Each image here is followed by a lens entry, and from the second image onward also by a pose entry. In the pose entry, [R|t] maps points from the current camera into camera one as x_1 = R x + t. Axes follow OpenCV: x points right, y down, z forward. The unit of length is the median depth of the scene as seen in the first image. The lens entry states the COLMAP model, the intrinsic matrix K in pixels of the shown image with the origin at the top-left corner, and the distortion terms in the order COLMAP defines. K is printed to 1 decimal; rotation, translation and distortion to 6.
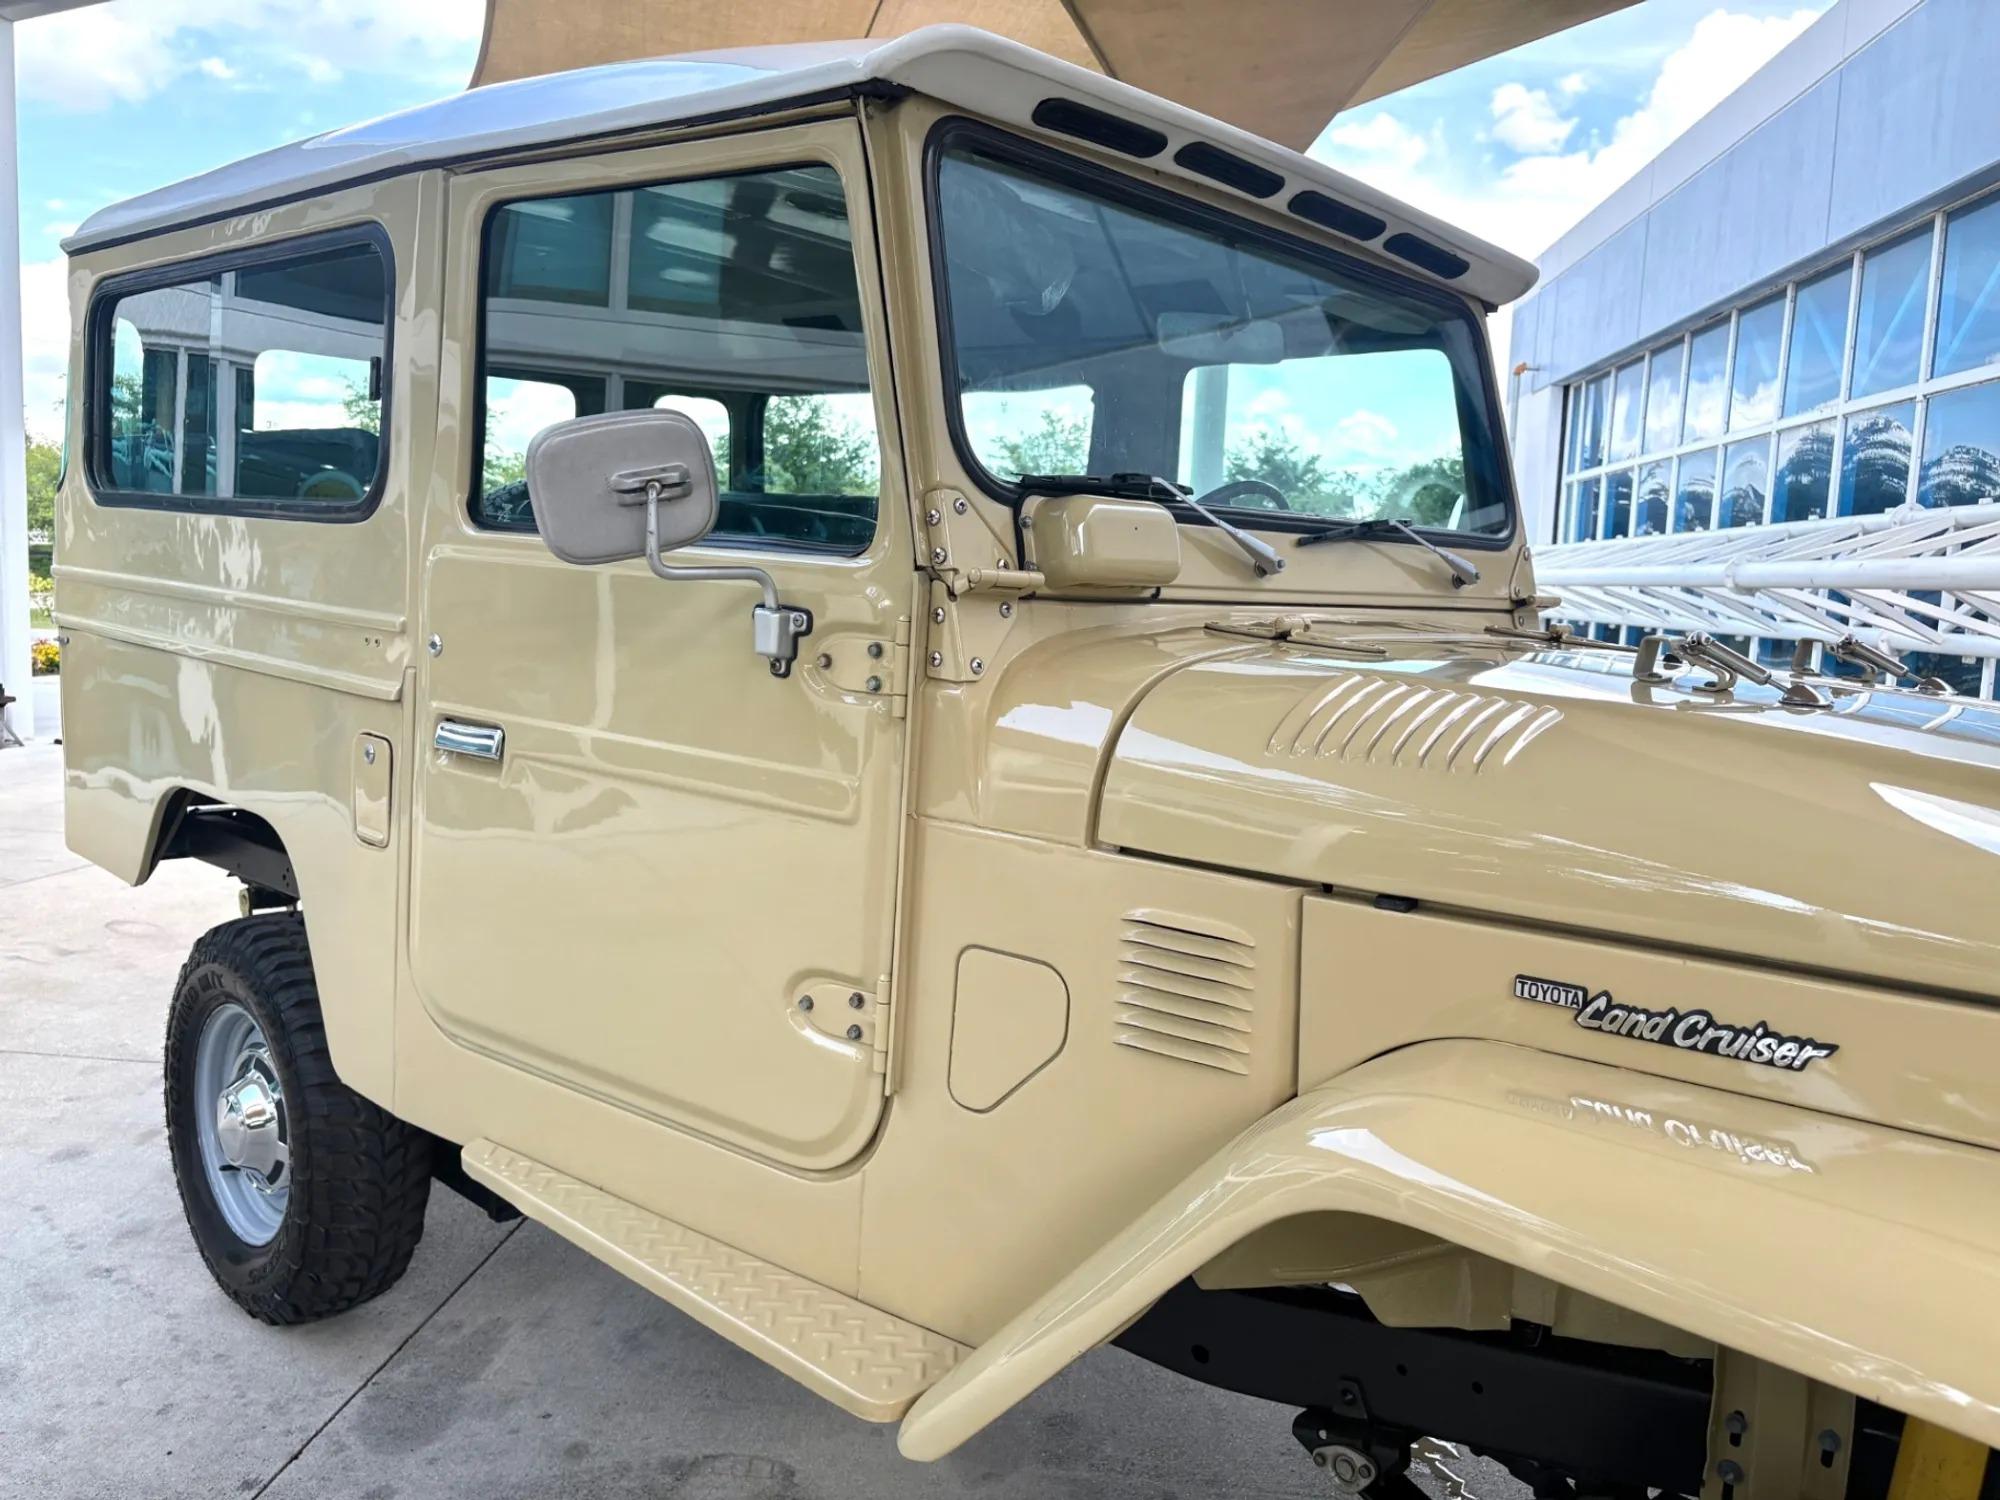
lens RADIAL K [[1526.8, 0, 1004.1], [0, 1526.8, 743.3], [0, 0, 1]] dist [0.046245, -0.051096]
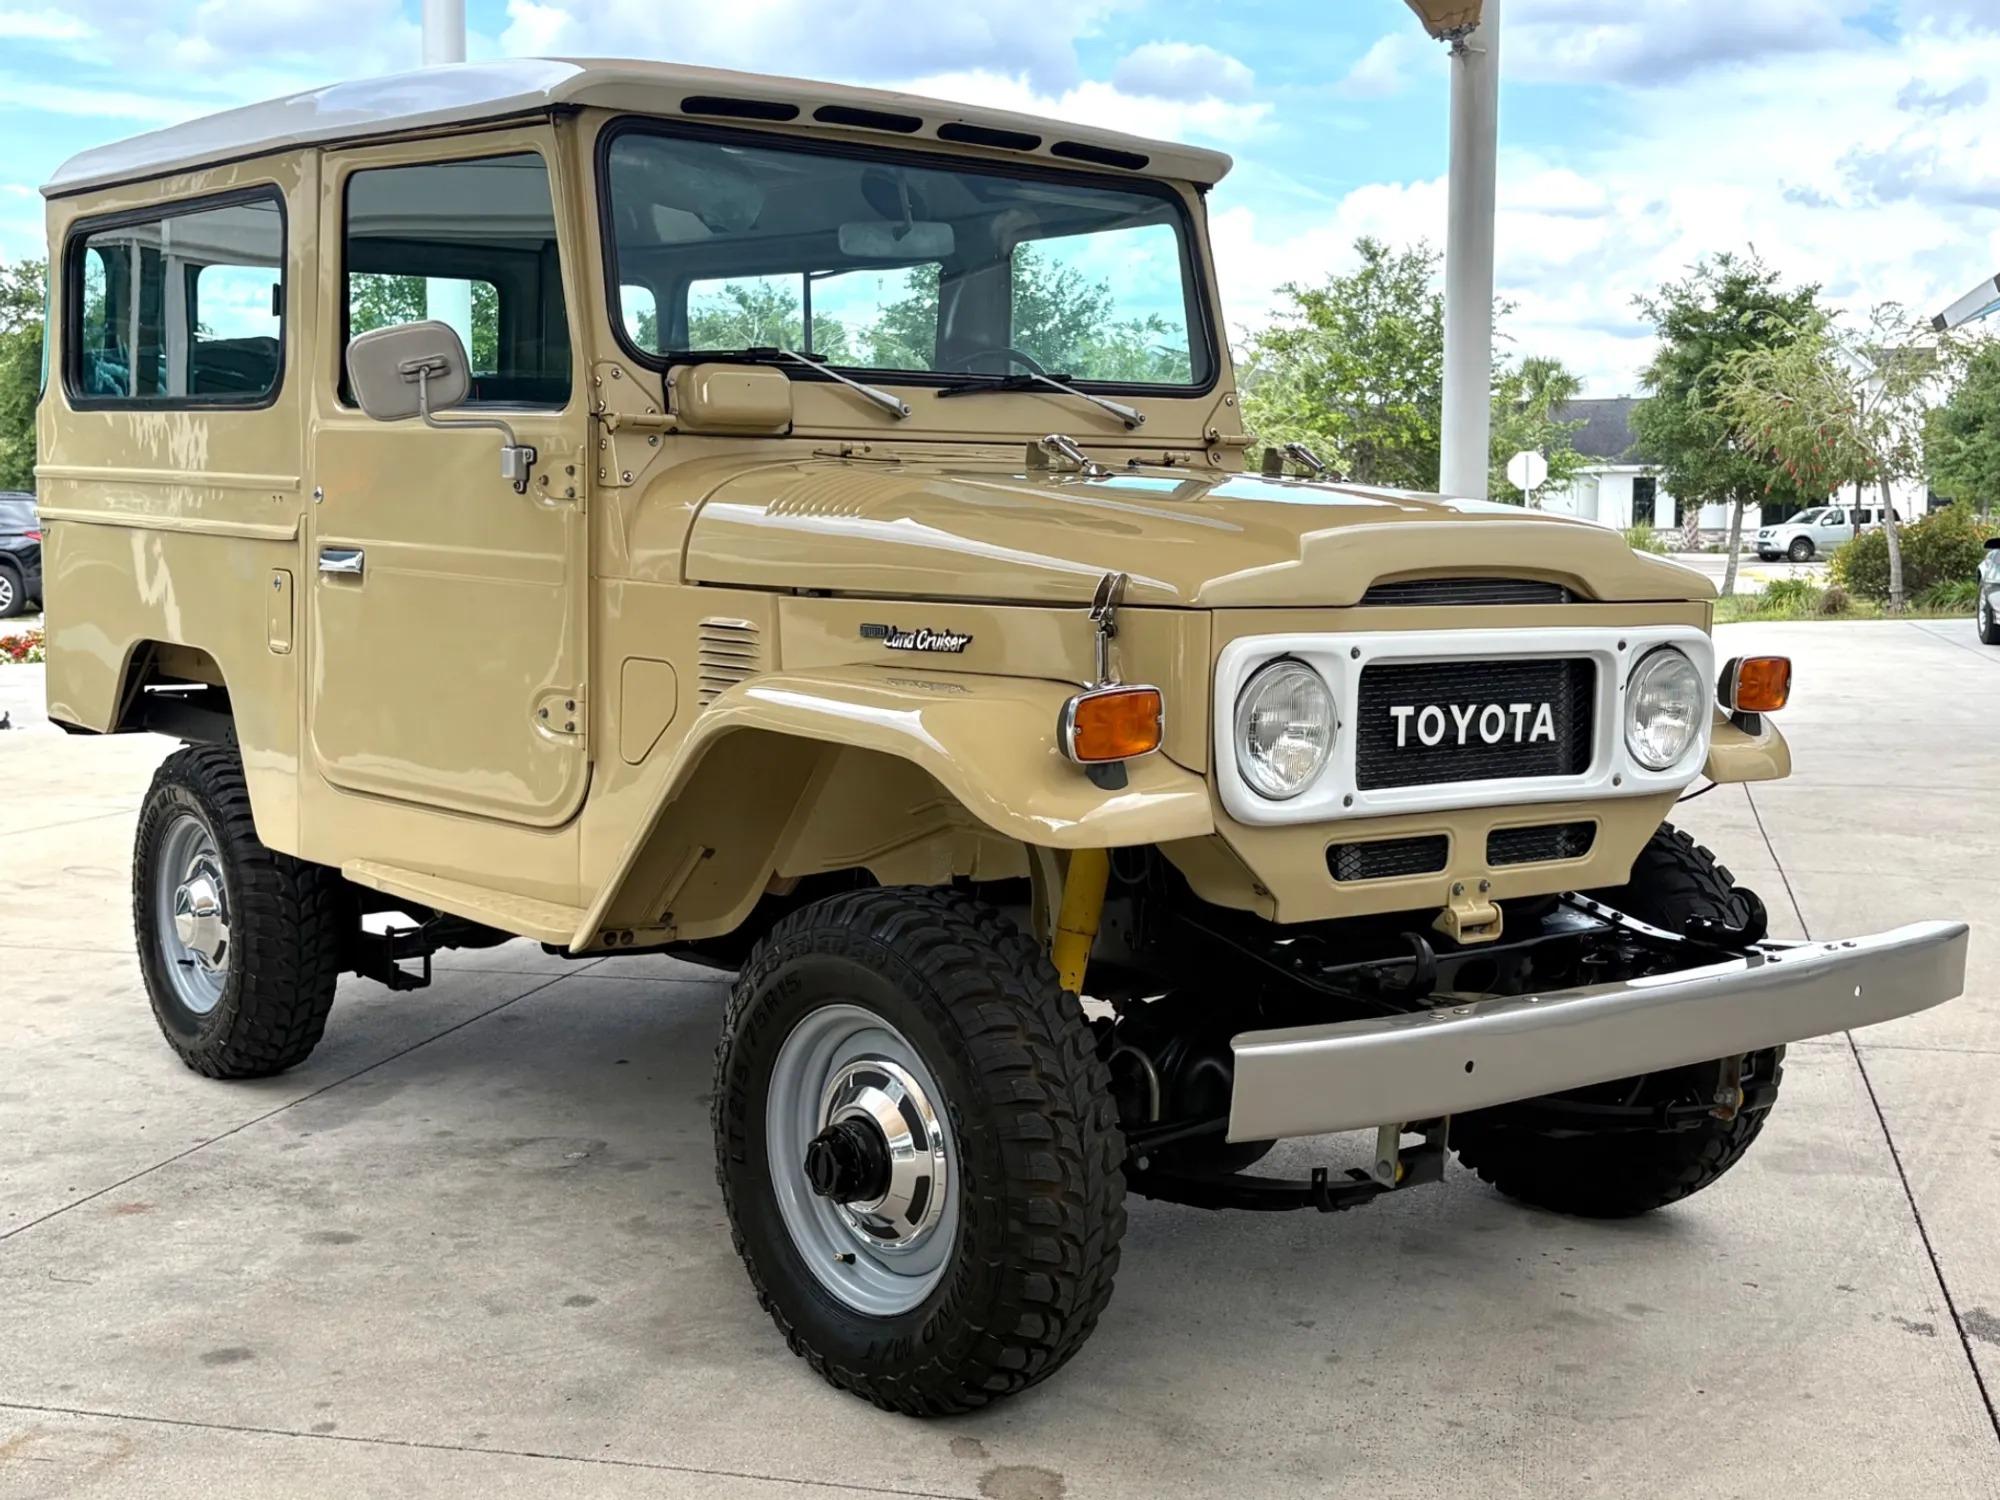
lens RADIAL K [[2502.2, 0, 1000.0], [0, 2502.2, 750.0], [0, 0, 1]] dist [0.146968, -0.518644]
pose [[0.987654, -0.021004, -0.155235, 0.496083], [0.018563, 0.999680, -0.017158, 0.184711], [0.155546, 0.014065, 0.987729, -0.968972]]
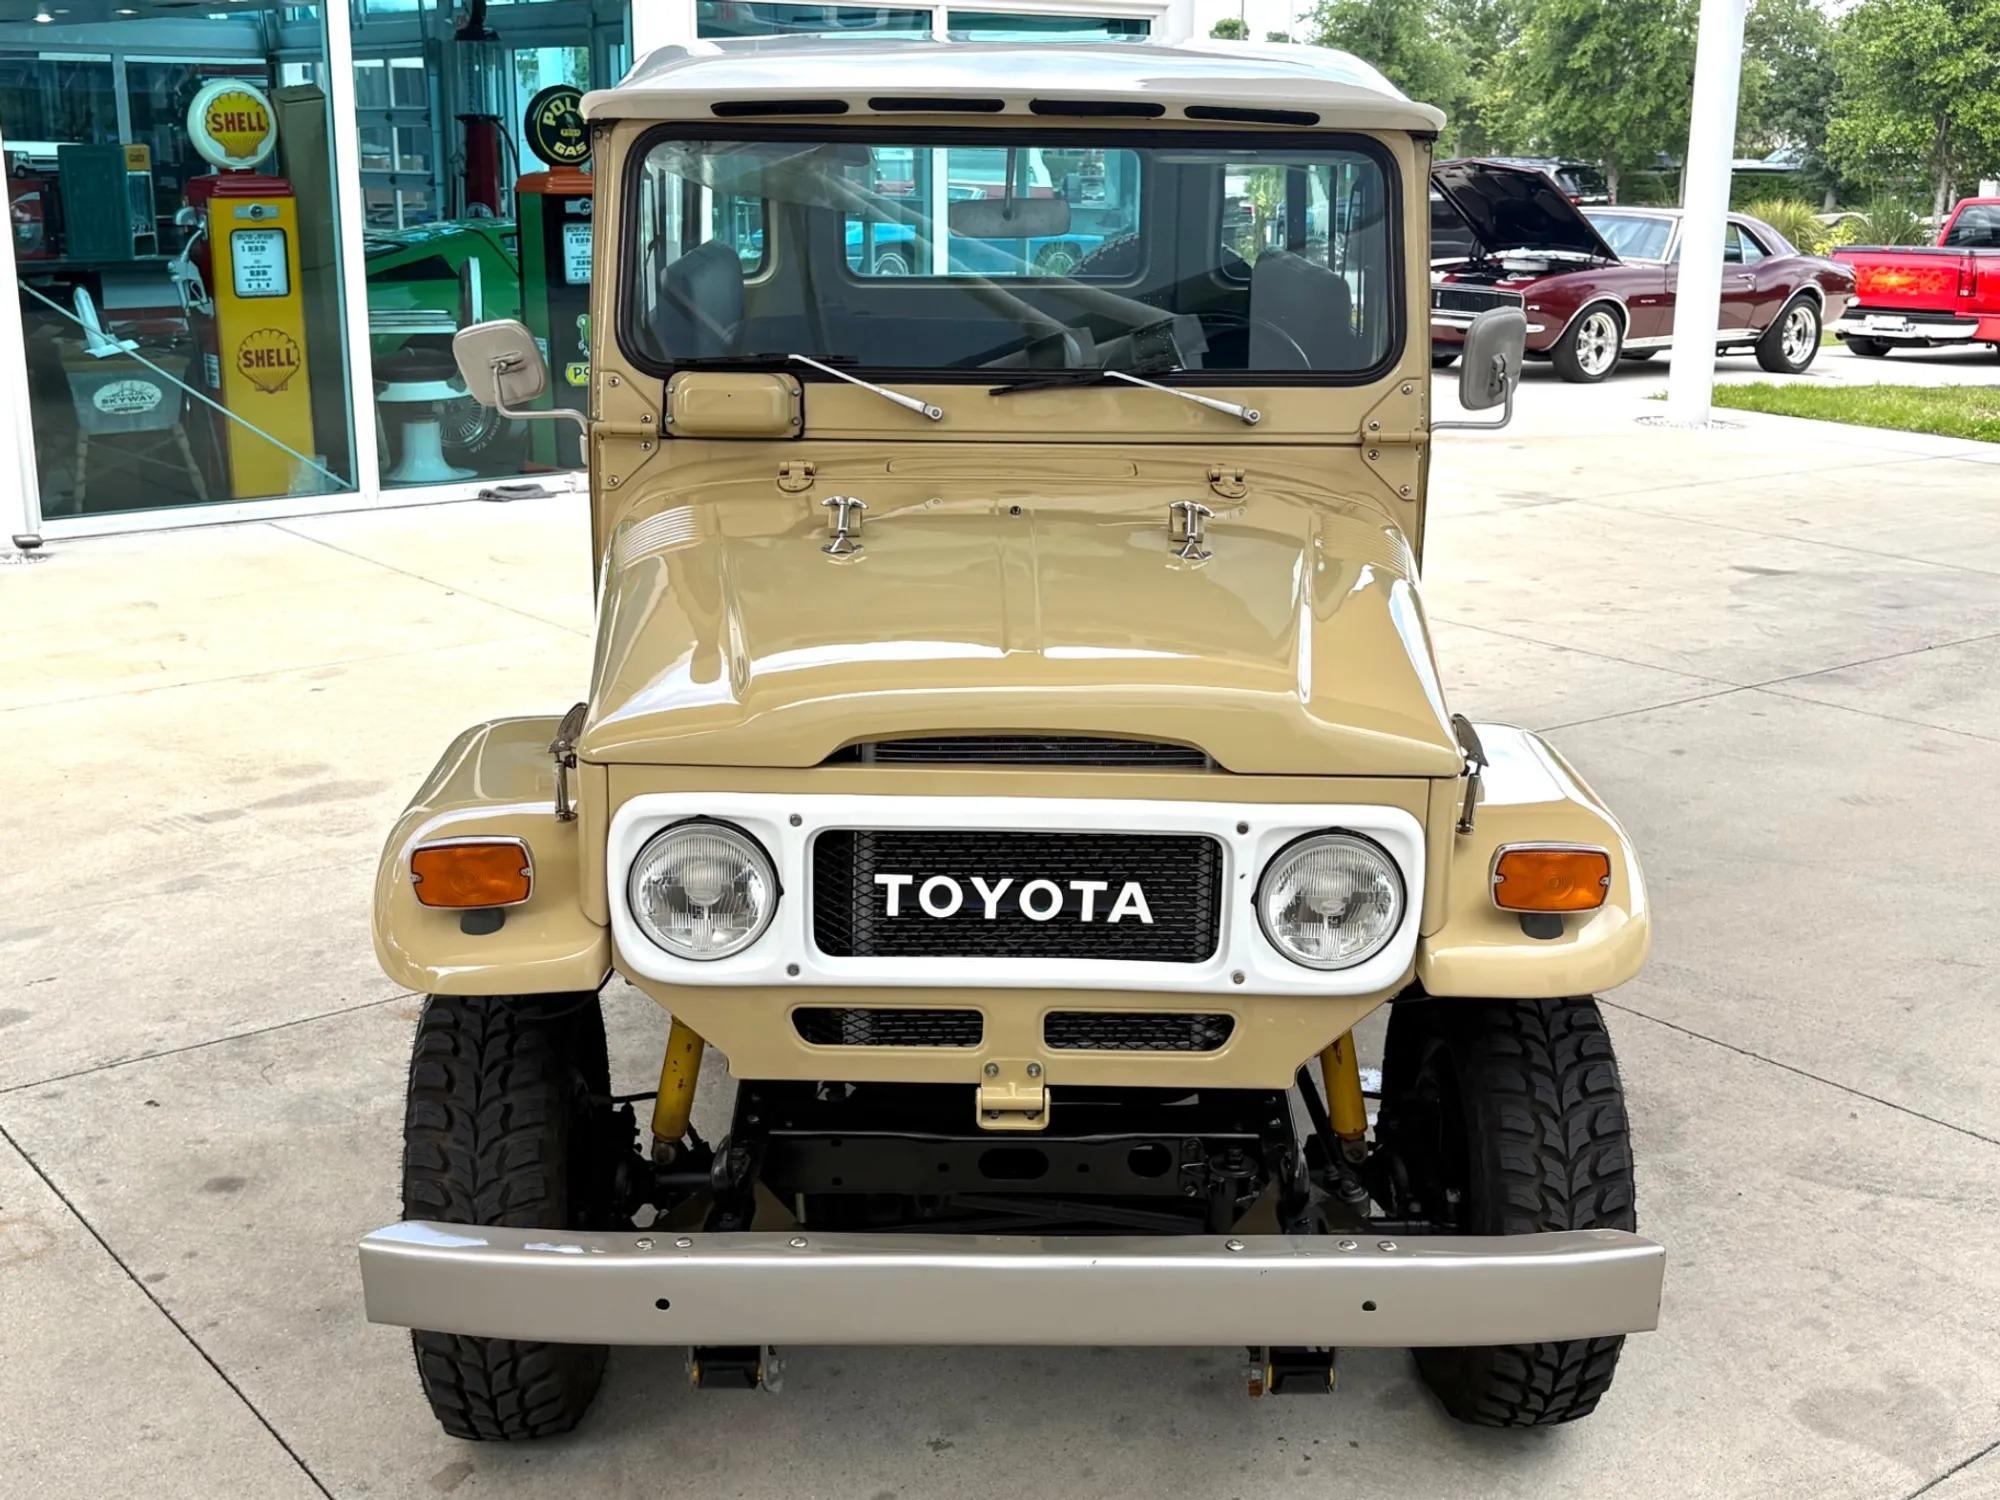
lens RADIAL K [[2327.2, 0, 1000.0], [0, 2327.2, 750.0], [0, 0, 1]] dist [0.166841, -0.684036]
pose [[0.688171, 0.153983, -0.709020, 1.406194], [-0.058724, 0.985835, 0.157104, -0.123730], [0.723168, -0.066479, 0.687465, -0.305916]]
